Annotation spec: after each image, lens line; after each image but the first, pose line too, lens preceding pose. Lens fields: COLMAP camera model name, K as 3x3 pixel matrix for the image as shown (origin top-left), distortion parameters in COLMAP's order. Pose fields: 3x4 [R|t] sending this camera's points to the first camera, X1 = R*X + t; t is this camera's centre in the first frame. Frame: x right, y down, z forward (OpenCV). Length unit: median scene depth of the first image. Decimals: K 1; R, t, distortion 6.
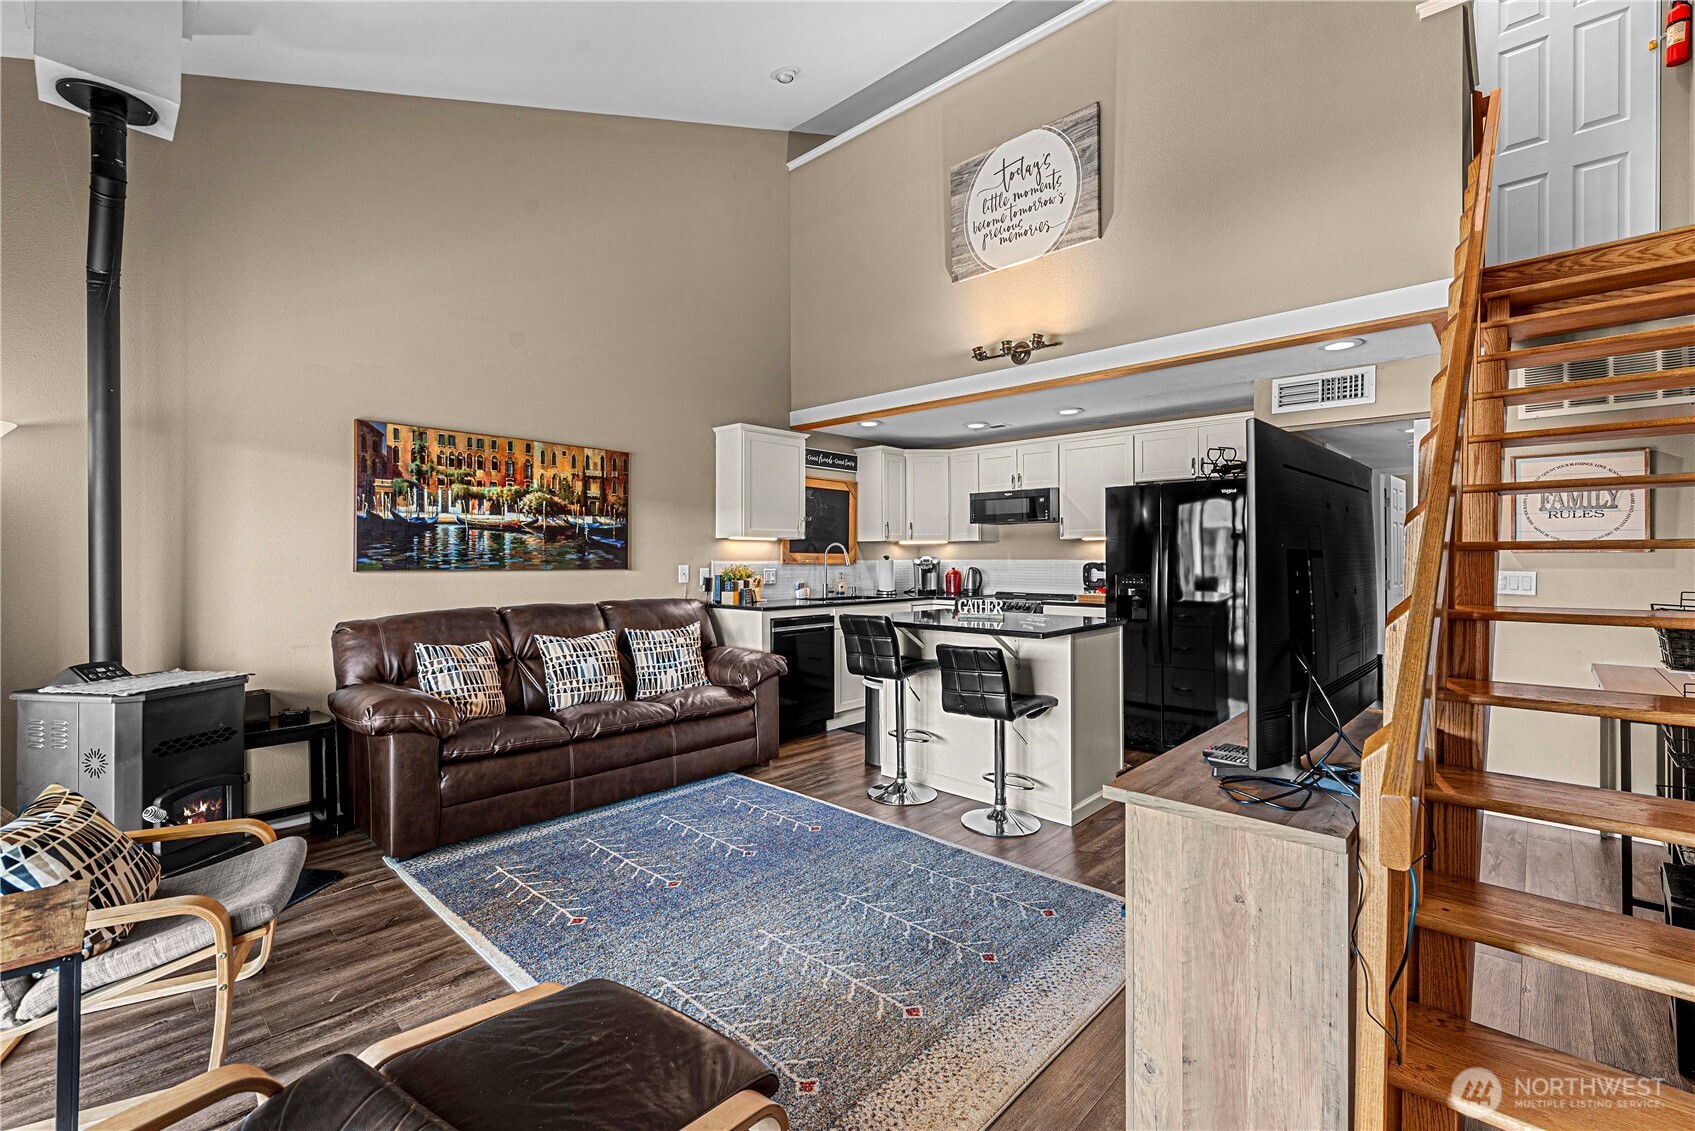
lens RADIAL K [[736.3, 0, 848.2], [0, 736.3, 566.2], [0, 0, 1]] dist [0.001134, -0.000042]
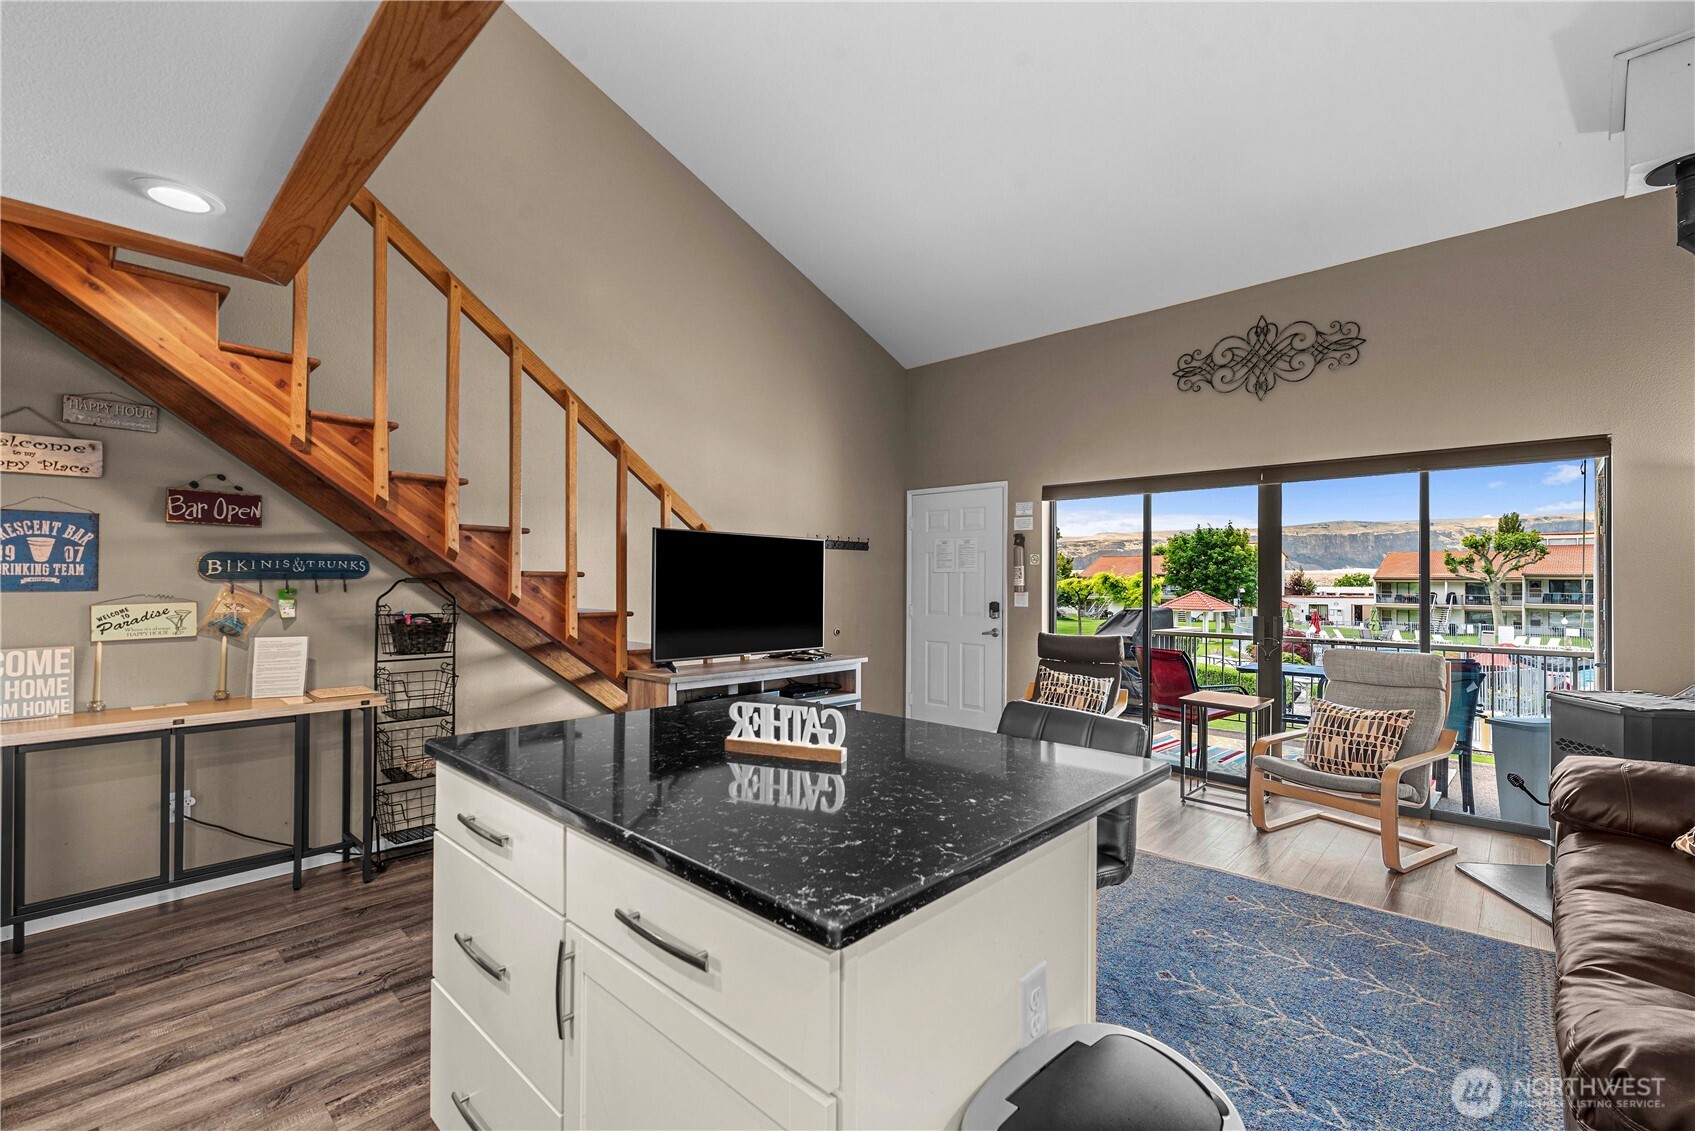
lens RADIAL K [[736.3, 0, 857.6], [0, 736.3, 573.8], [0, 0, 1]] dist [0.001134, -0.000042]
pose [[-0.999832, -0.004328, -0.017800, 0.150945], [-0.004423, 0.999976, 0.005289, -0.020936], [0.017777, 0.005367, -0.999828, 1.316412]]
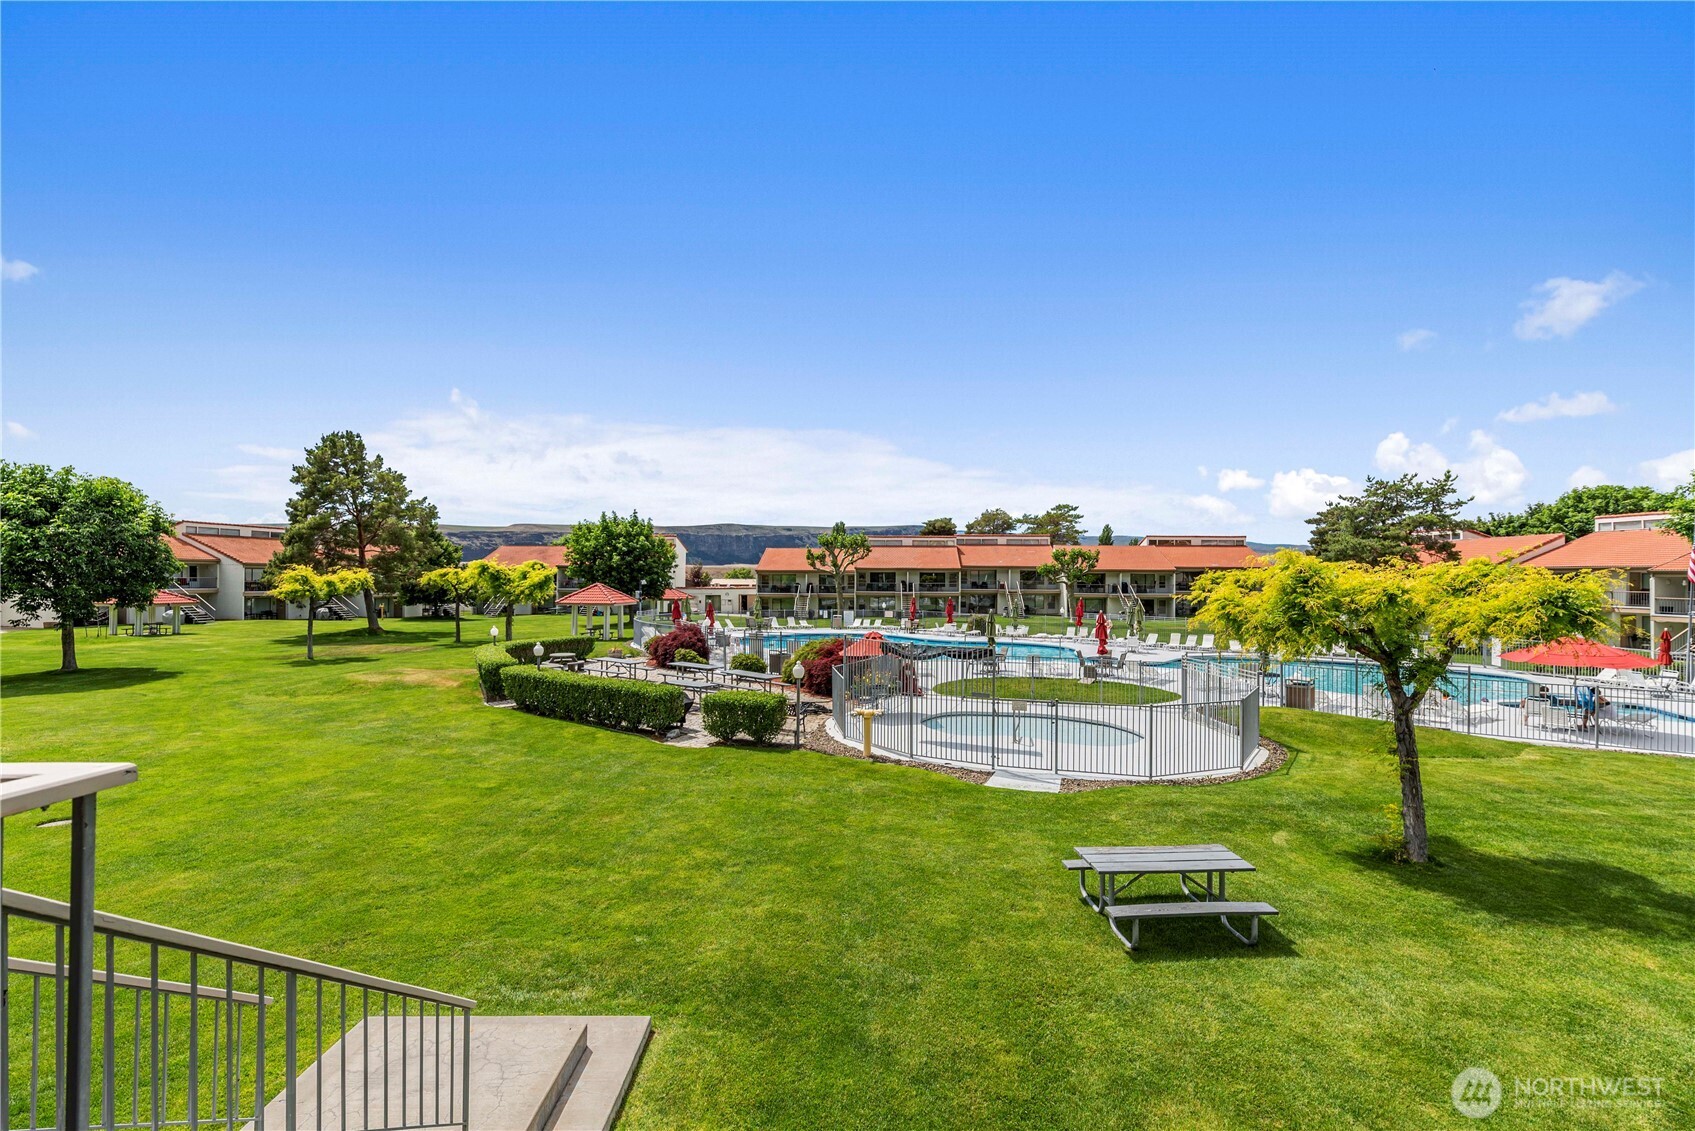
lens RADIAL K [[736.3, 0, 854.7], [0, 736.3, 572.9], [0, 0, 1]] dist [0.001134, -0.000042]
pose [[-0.720549, -0.007327, -0.693365, -0.808839], [-0.015365, 0.999867, 0.005402, 0.034055], [0.693234, 0.014546, -0.720566, -0.136778]]
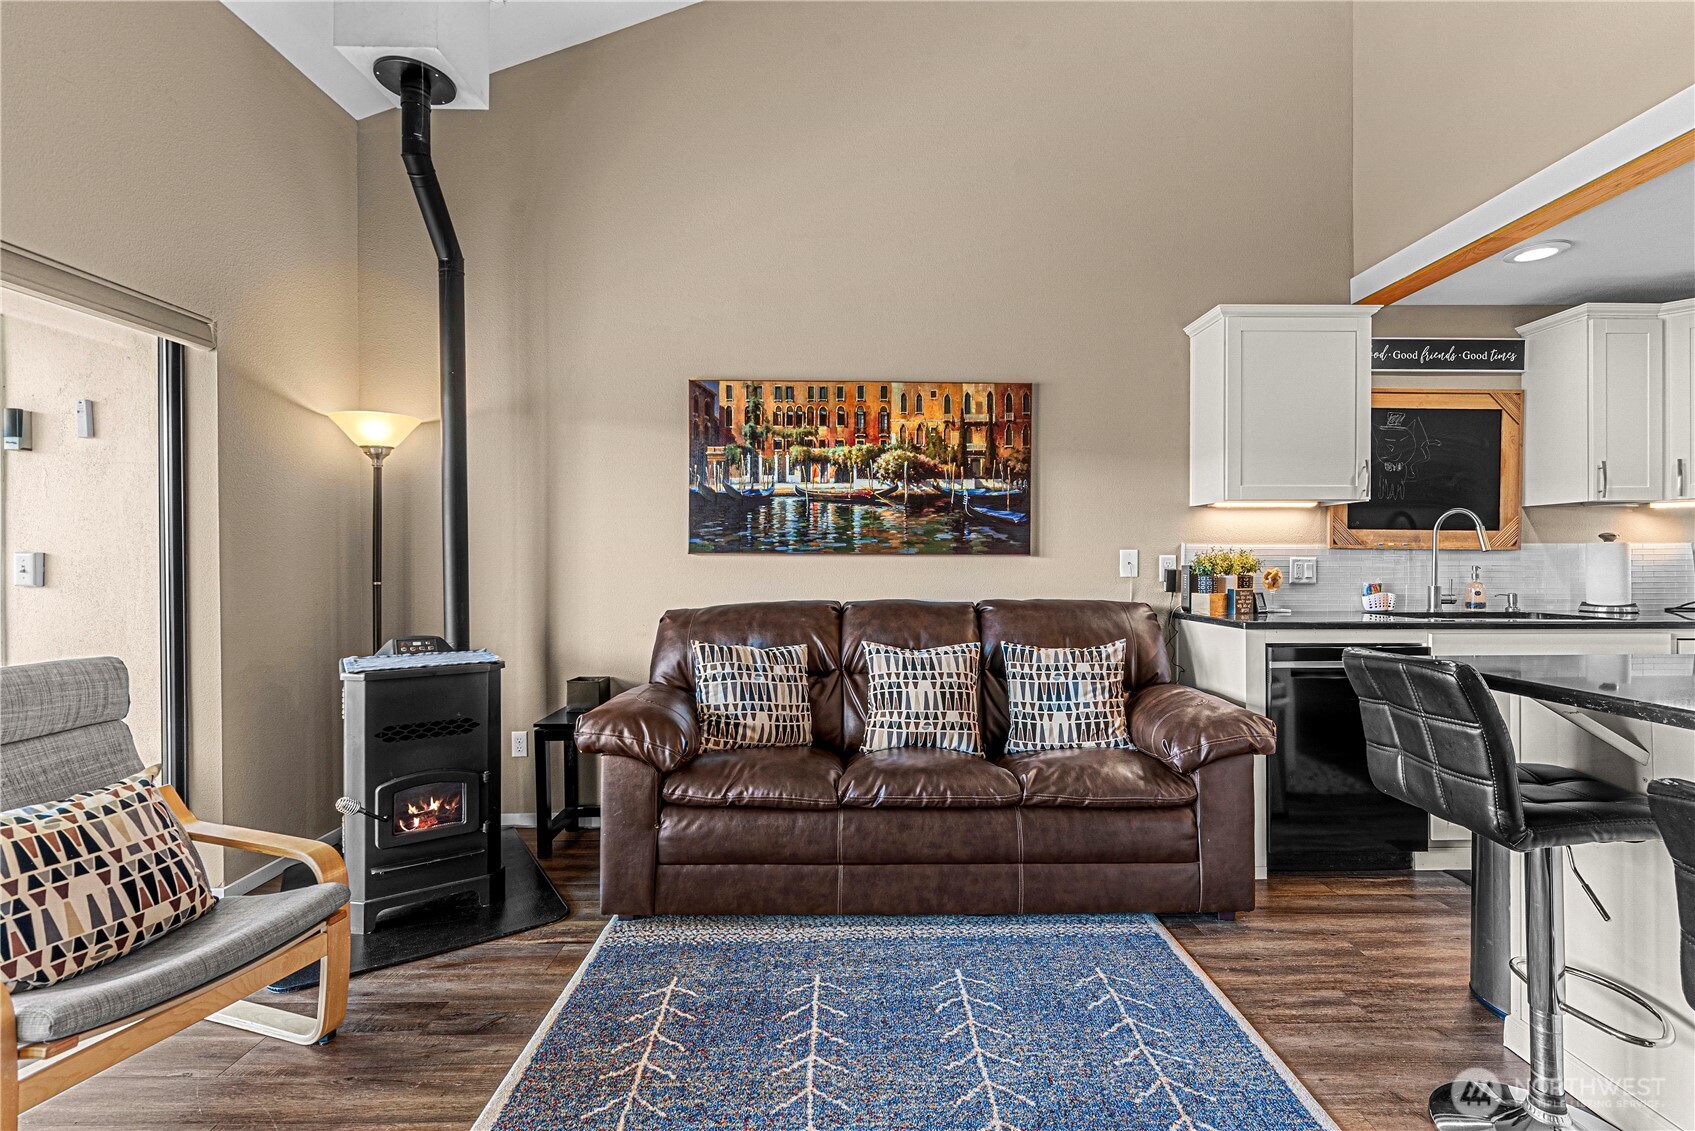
lens RADIAL K [[736.3, 0, 852.0], [0, 736.3, 569.0], [0, 0, 1]] dist [0.001134, -0.000042]
pose [[0.693742, 0.007457, -0.720185, 0.088577], [-0.007873, 0.999965, 0.002770, 0.019116], [0.720181, 0.003749, 0.693776, 0.463806]]
